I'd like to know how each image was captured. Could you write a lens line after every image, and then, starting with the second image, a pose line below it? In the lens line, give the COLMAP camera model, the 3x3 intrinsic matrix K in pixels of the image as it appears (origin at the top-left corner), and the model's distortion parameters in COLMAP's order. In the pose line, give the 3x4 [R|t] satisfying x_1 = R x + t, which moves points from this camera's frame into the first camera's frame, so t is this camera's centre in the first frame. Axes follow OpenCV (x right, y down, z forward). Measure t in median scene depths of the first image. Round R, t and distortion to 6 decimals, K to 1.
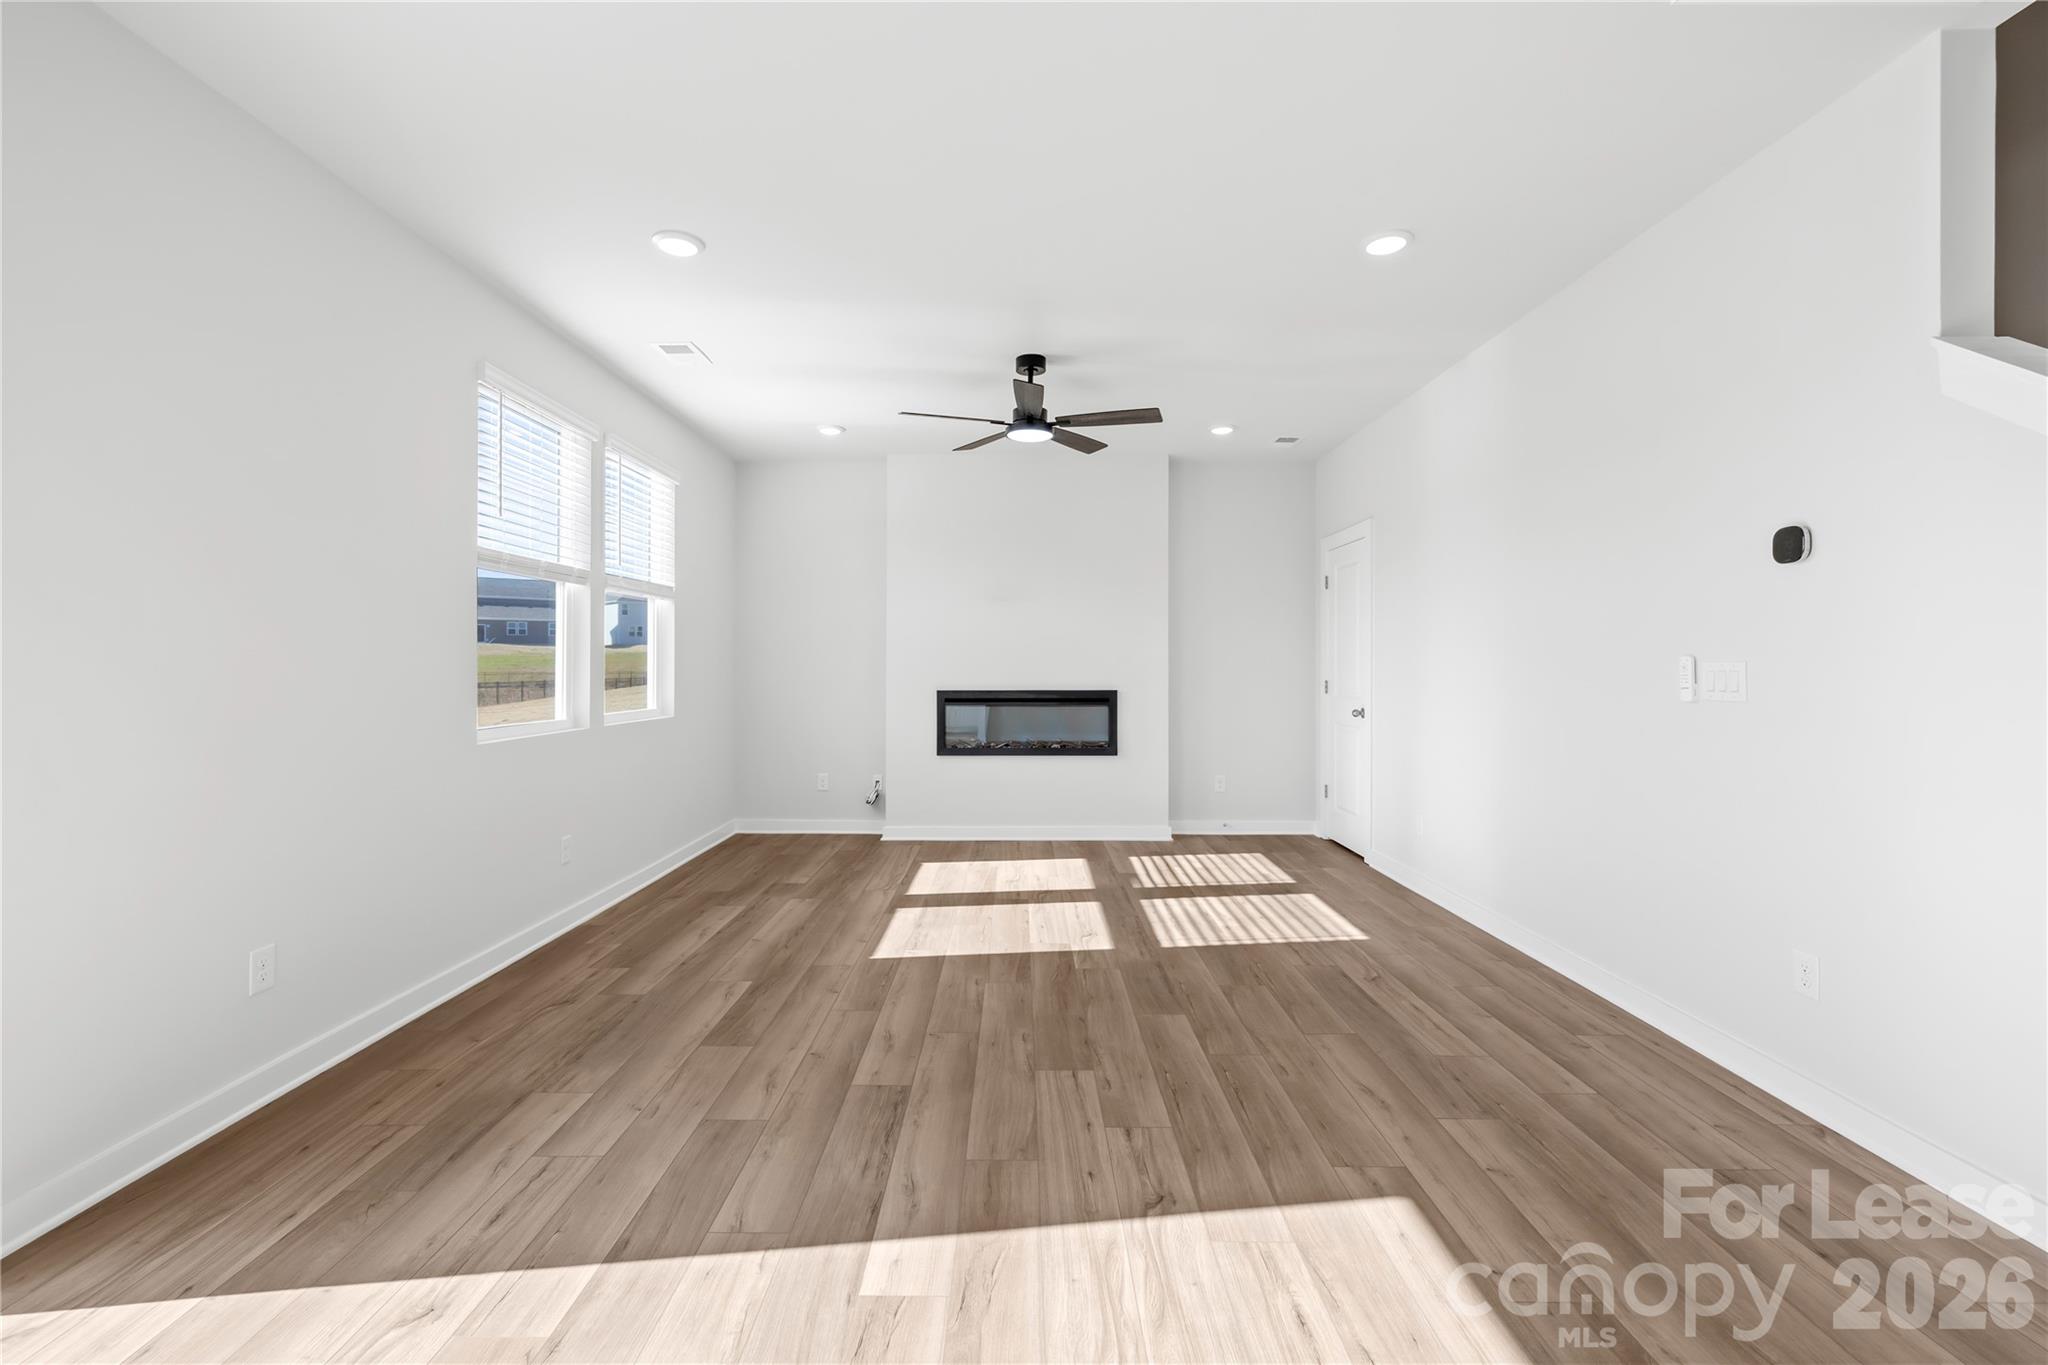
lens RADIAL K [[871.1, 0, 1013.3], [0, 871.1, 663.4], [0, 0, 1]] dist [-0.000460, -0.000243]
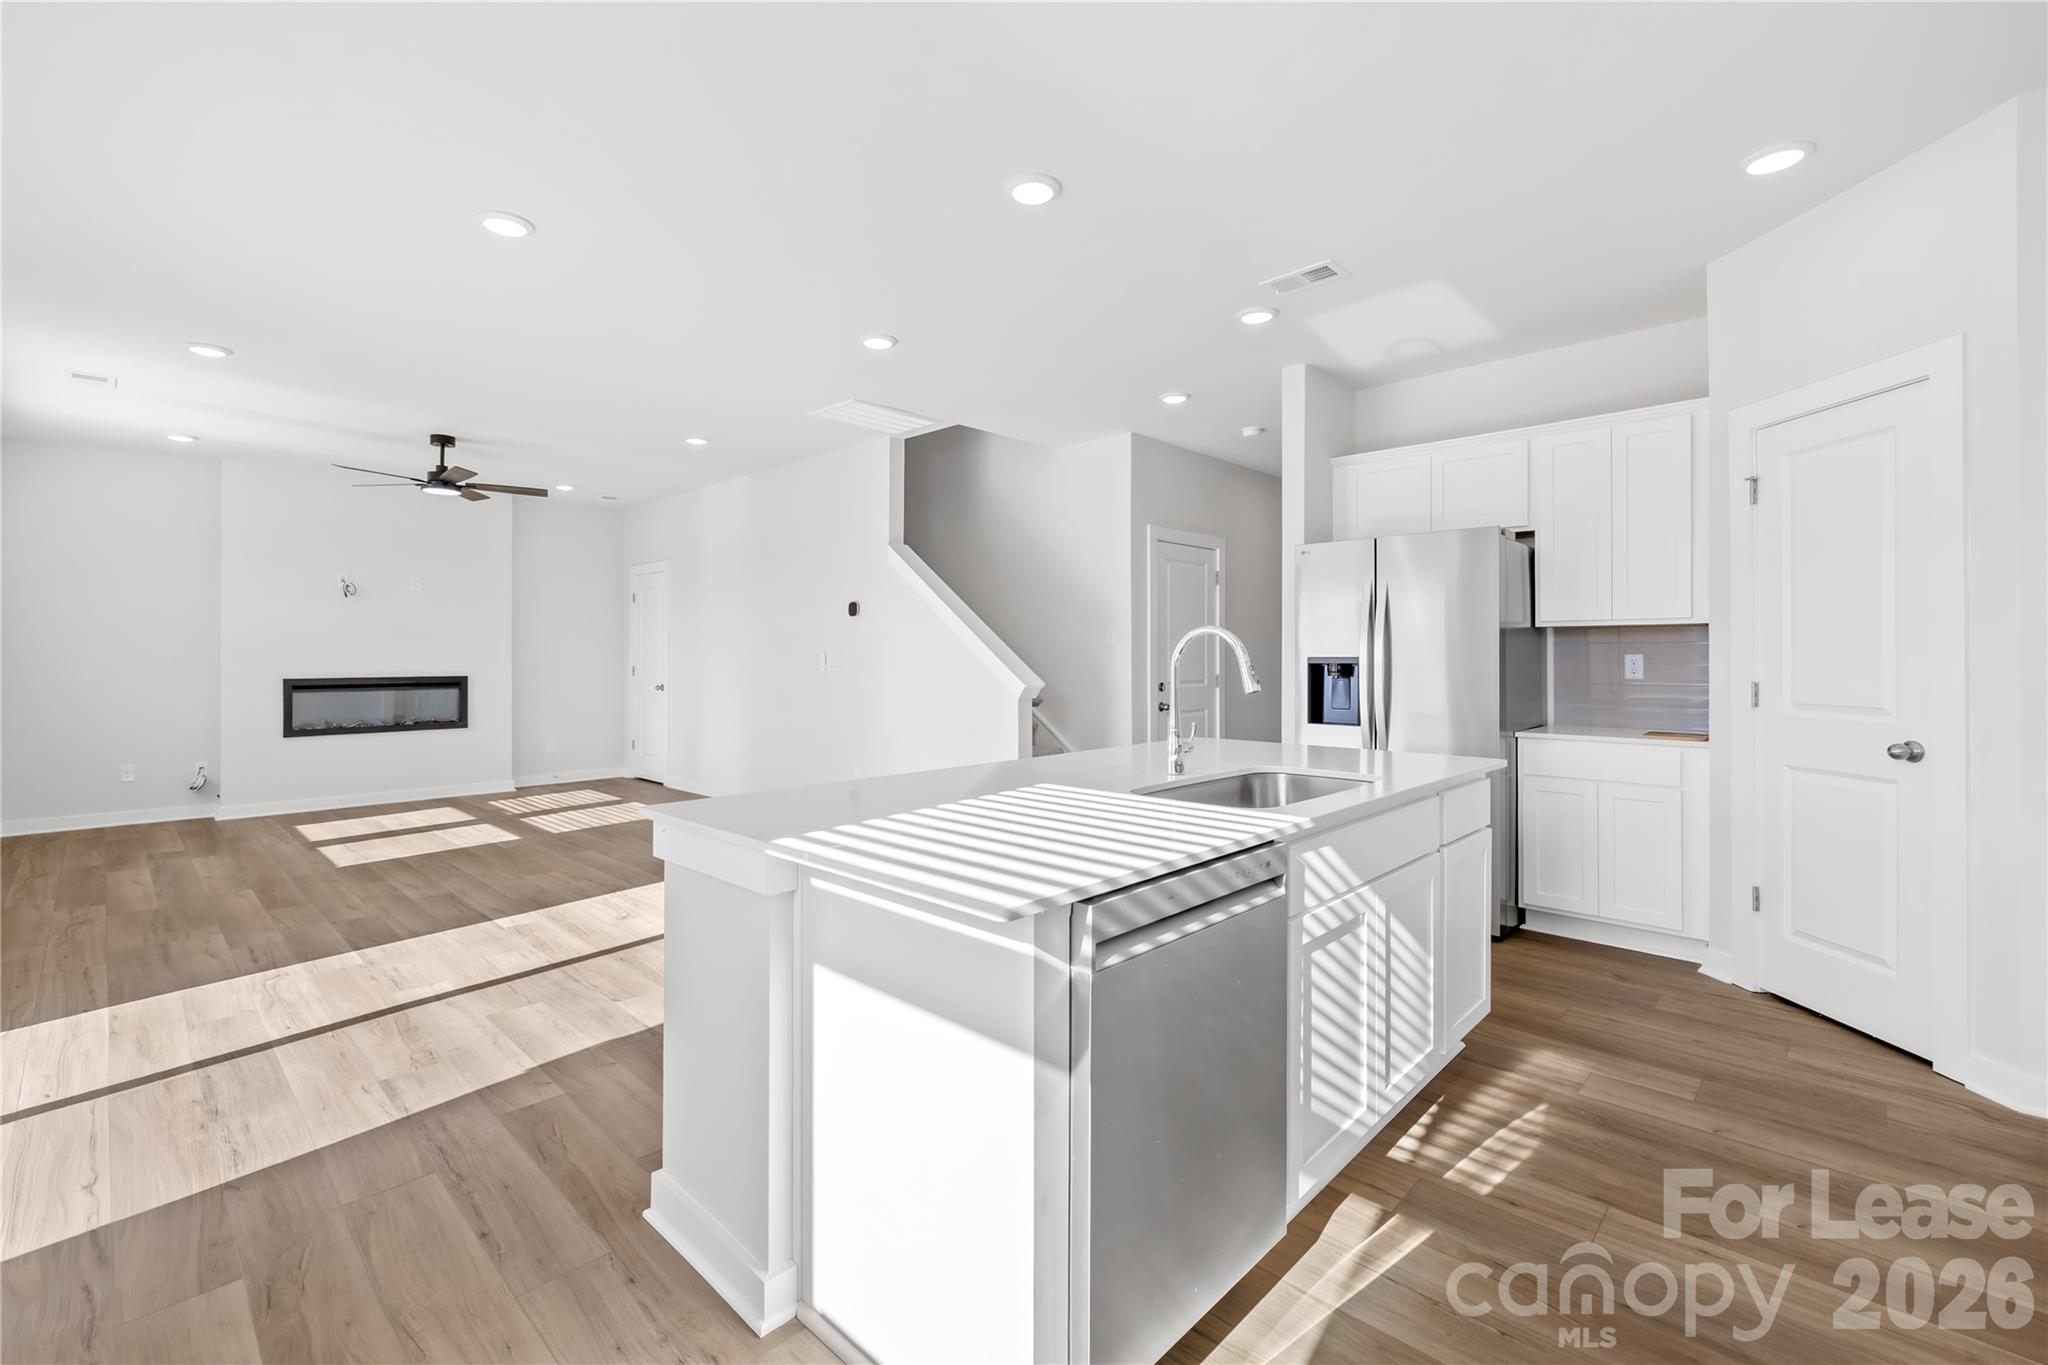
lens RADIAL K [[881.3, 0, 997.0], [0, 881.3, 649.8], [0, 0, 1]] dist [0.001824, -0.000178]
pose [[0.698557, 0.003723, 0.715544, -0.417994], [-0.001114, 0.999991, -0.004115, -0.004051], [-0.715553, 0.002077, 0.698555, -0.702693]]
